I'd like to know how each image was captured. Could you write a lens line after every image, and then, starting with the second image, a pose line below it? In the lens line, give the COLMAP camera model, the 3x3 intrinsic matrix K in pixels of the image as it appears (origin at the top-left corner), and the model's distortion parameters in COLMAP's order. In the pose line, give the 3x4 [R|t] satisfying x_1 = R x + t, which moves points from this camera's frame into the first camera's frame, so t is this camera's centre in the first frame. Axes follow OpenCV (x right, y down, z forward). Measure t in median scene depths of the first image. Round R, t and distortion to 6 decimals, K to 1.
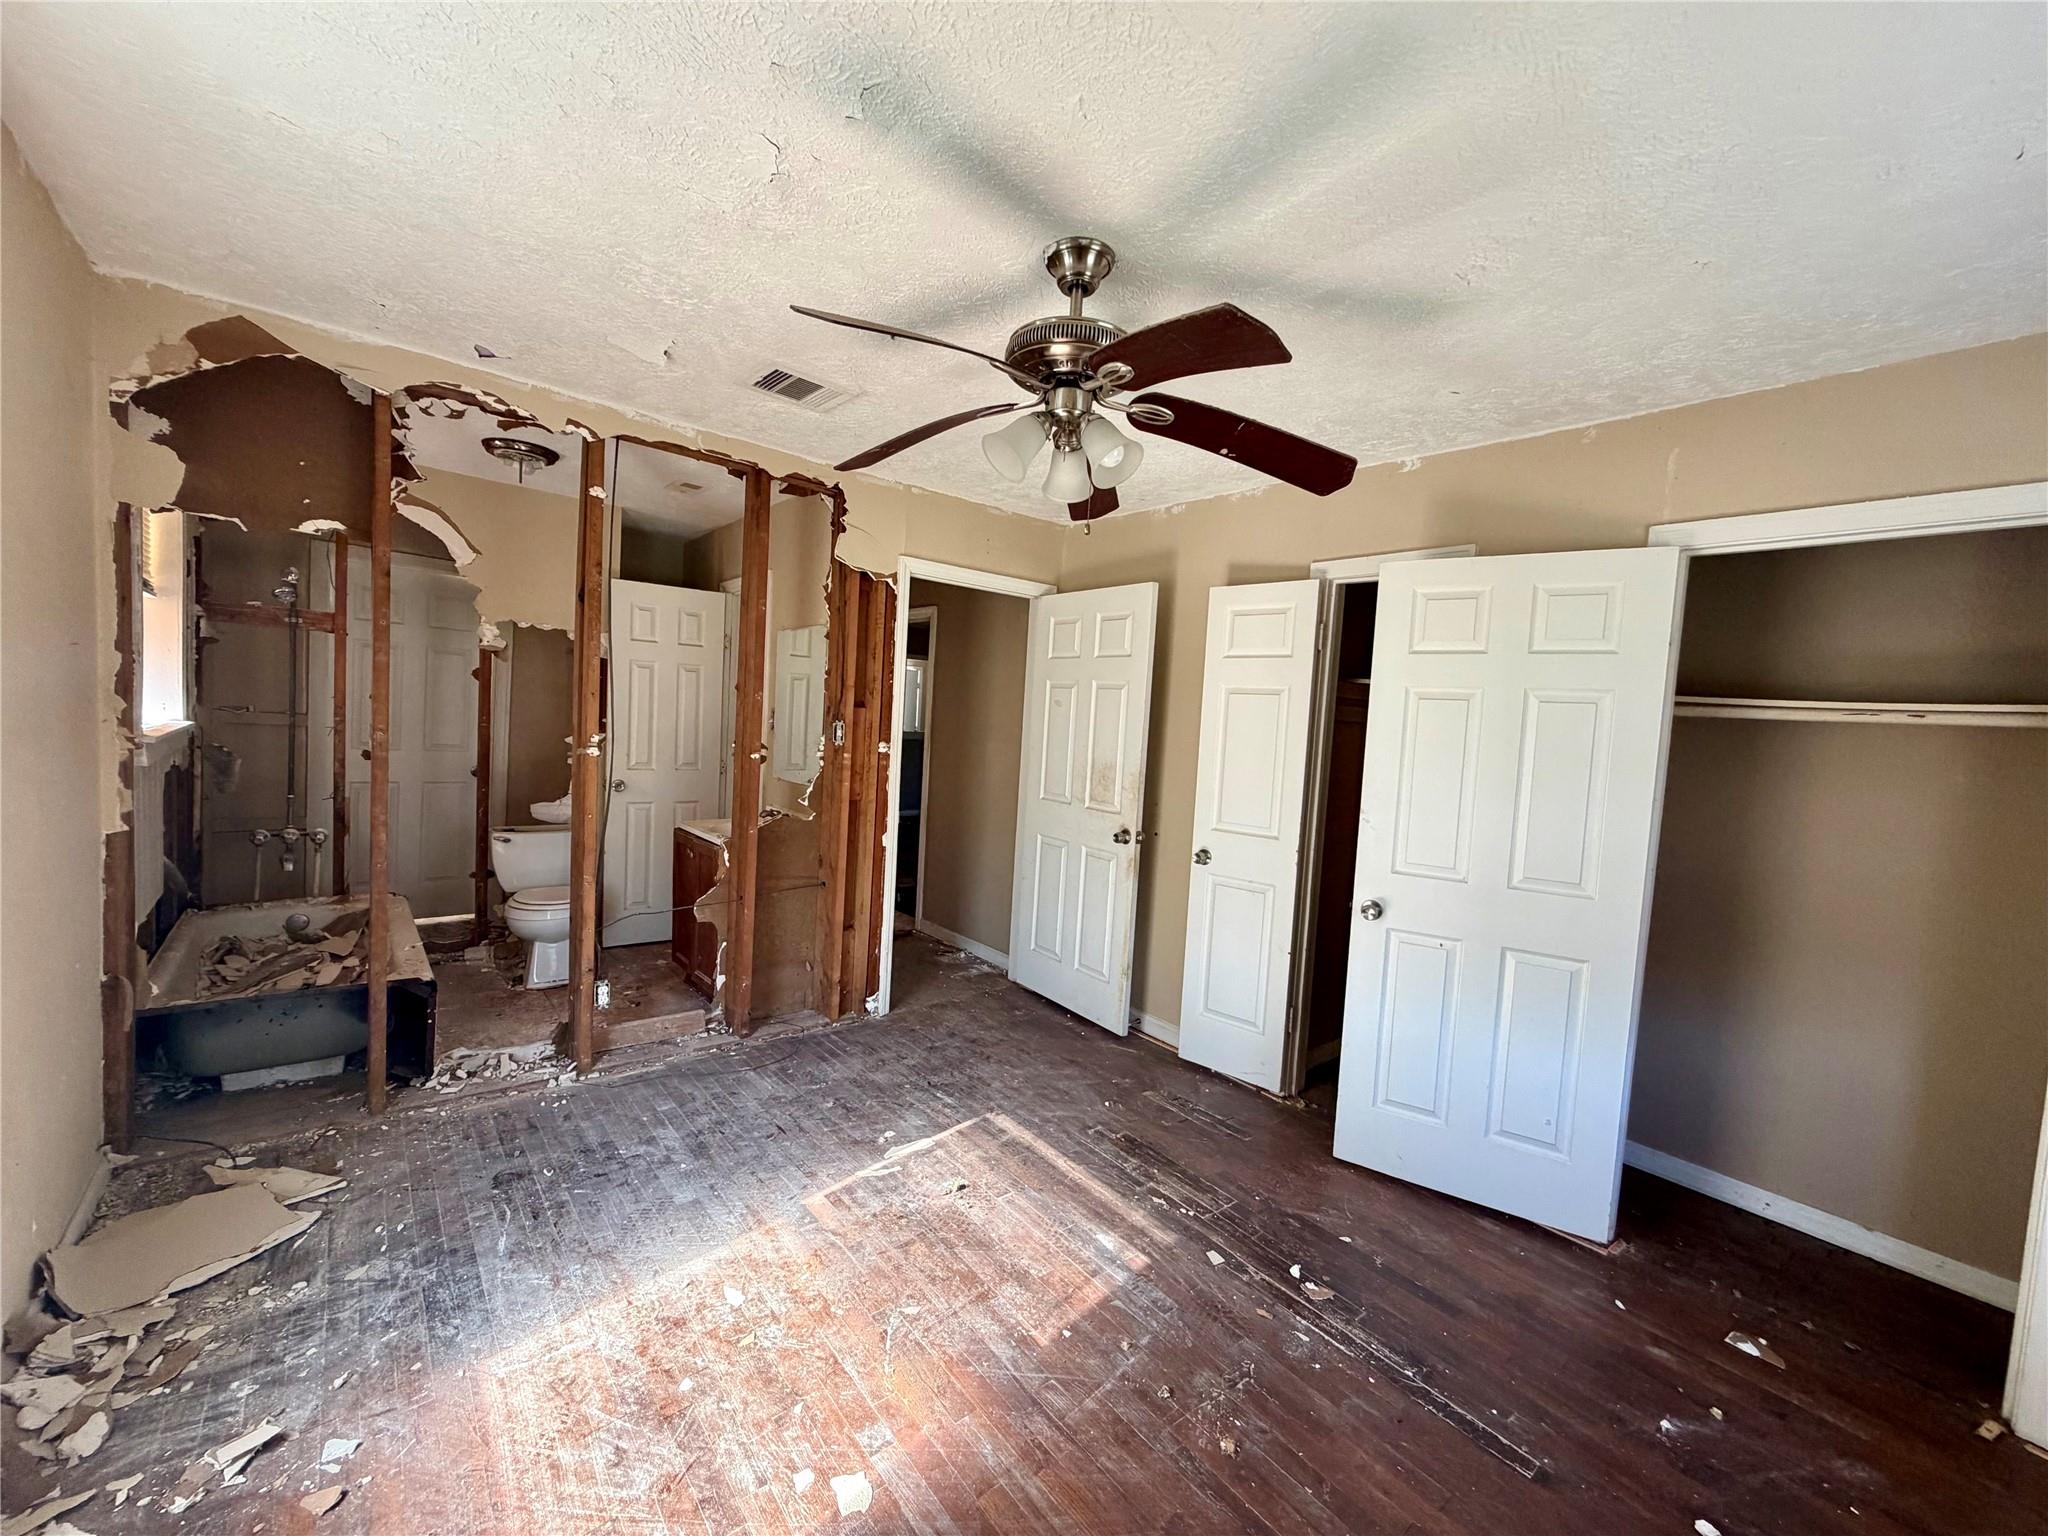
lens RADIAL K [[819.5, 0, 1021.4], [0, 819.5, 766.6], [0, 0, 1]] dist [-0.000462, 0.000387]
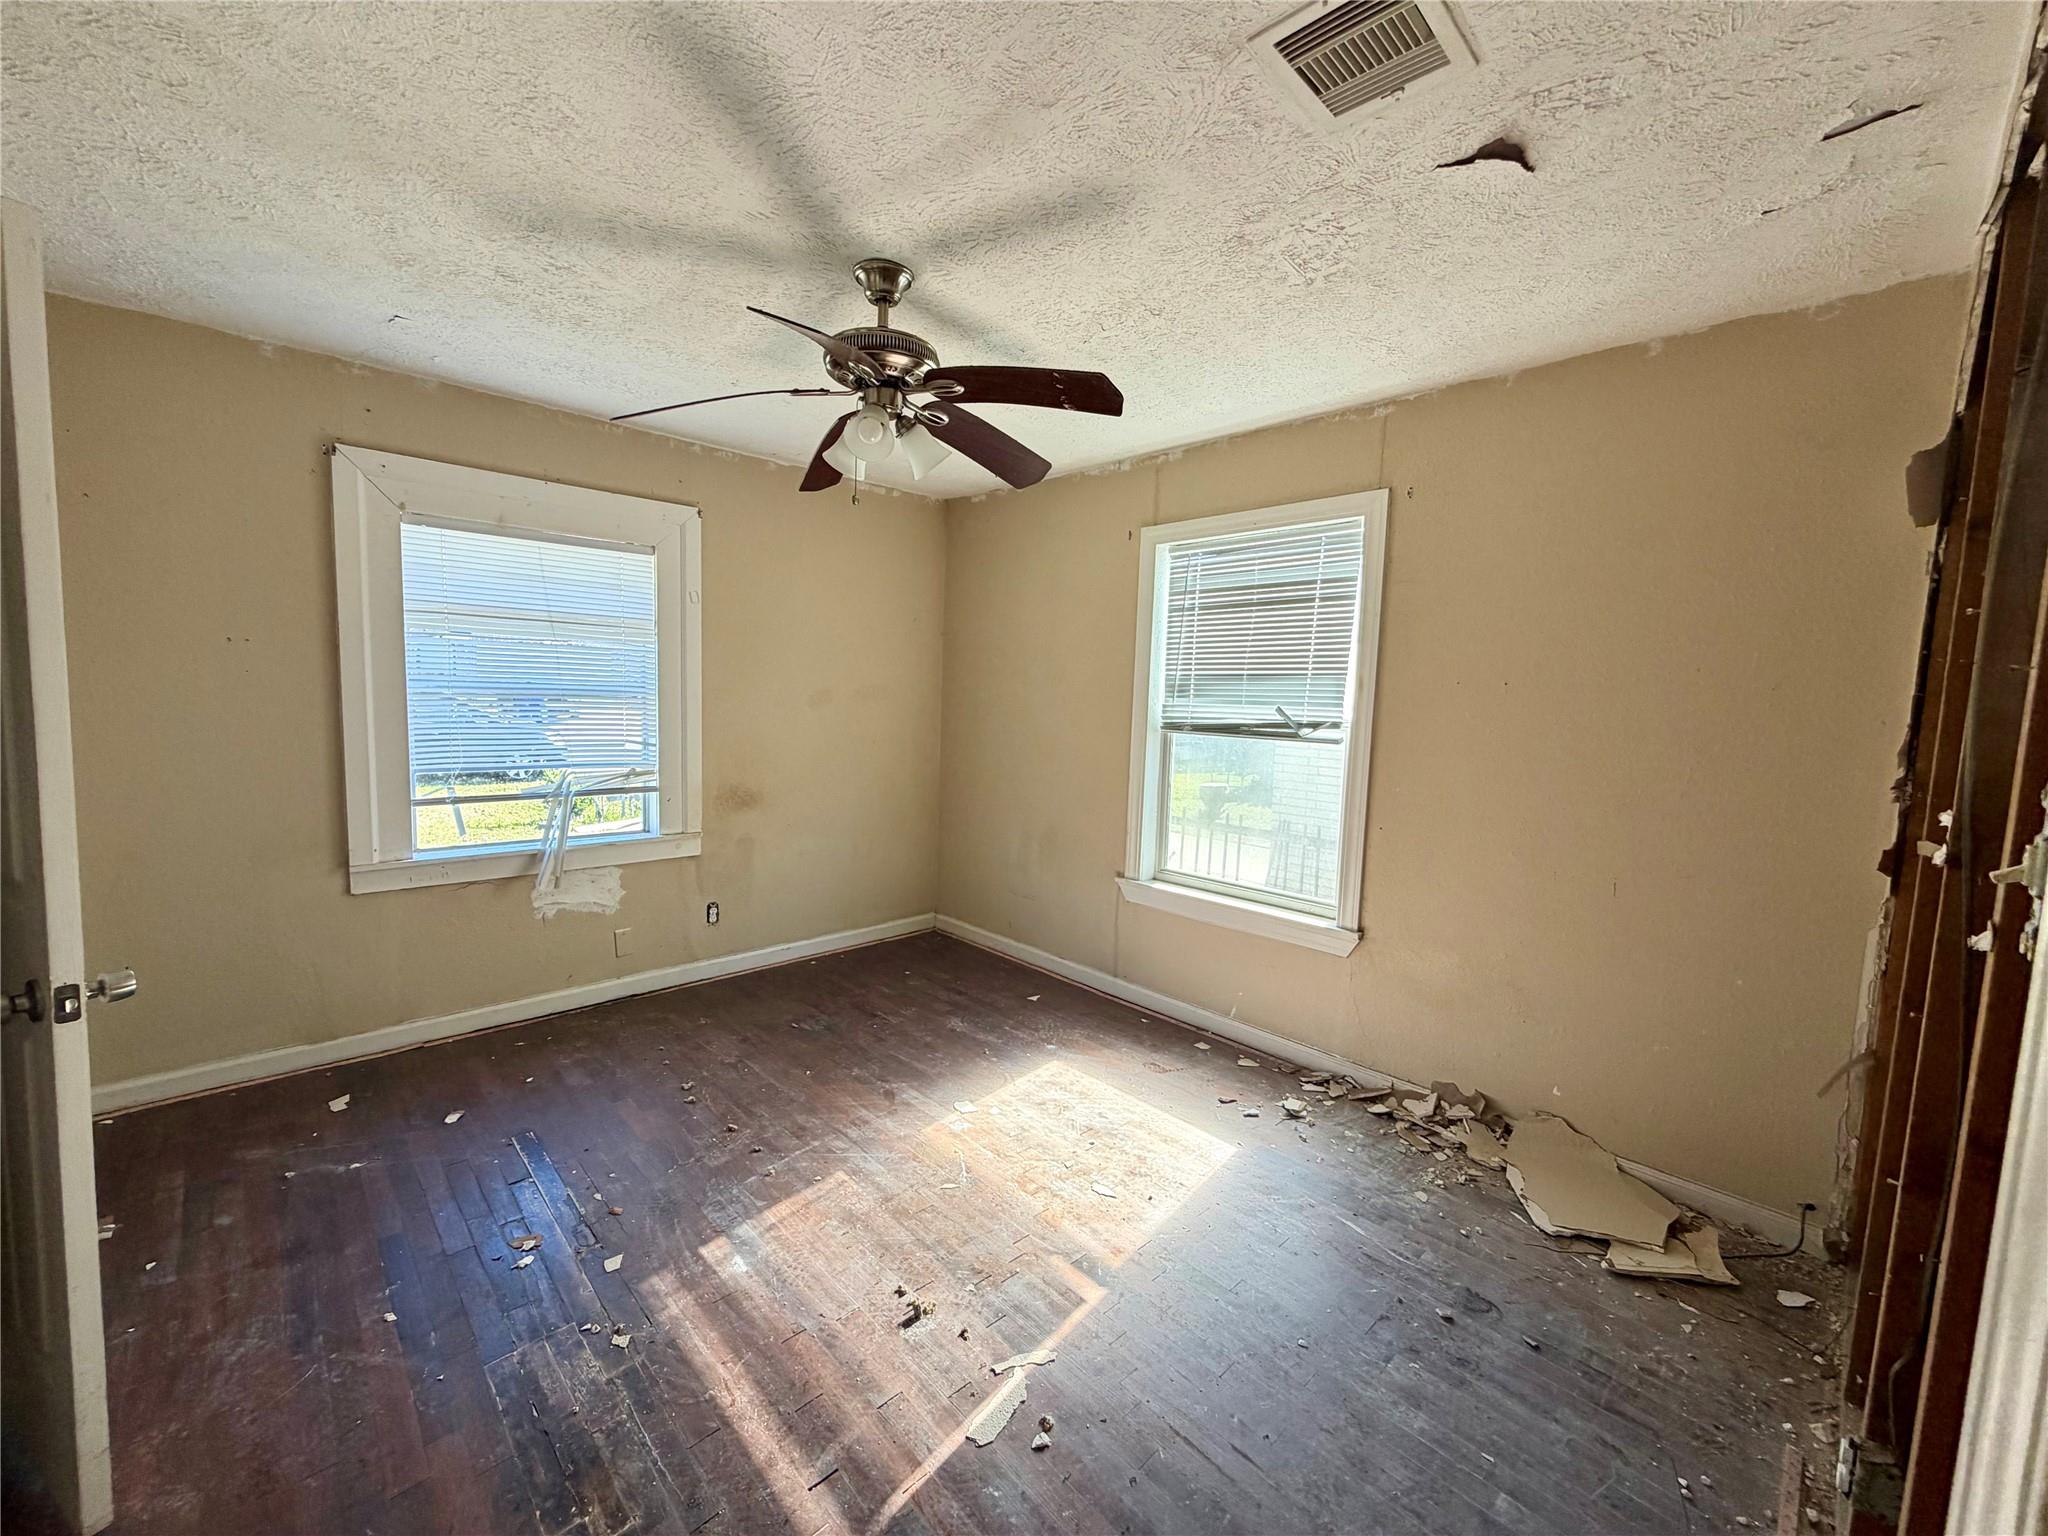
lens RADIAL K [[819.5, 0, 1021.4], [0, 819.5, 766.6], [0, 0, 1]] dist [-0.000462, 0.000387]
pose [[-0.992384, -0.091326, -0.082669, -0.074600], [-0.102887, 0.983537, 0.148556, -0.097276], [0.067741, 0.155930, -0.985443, 1.835315]]
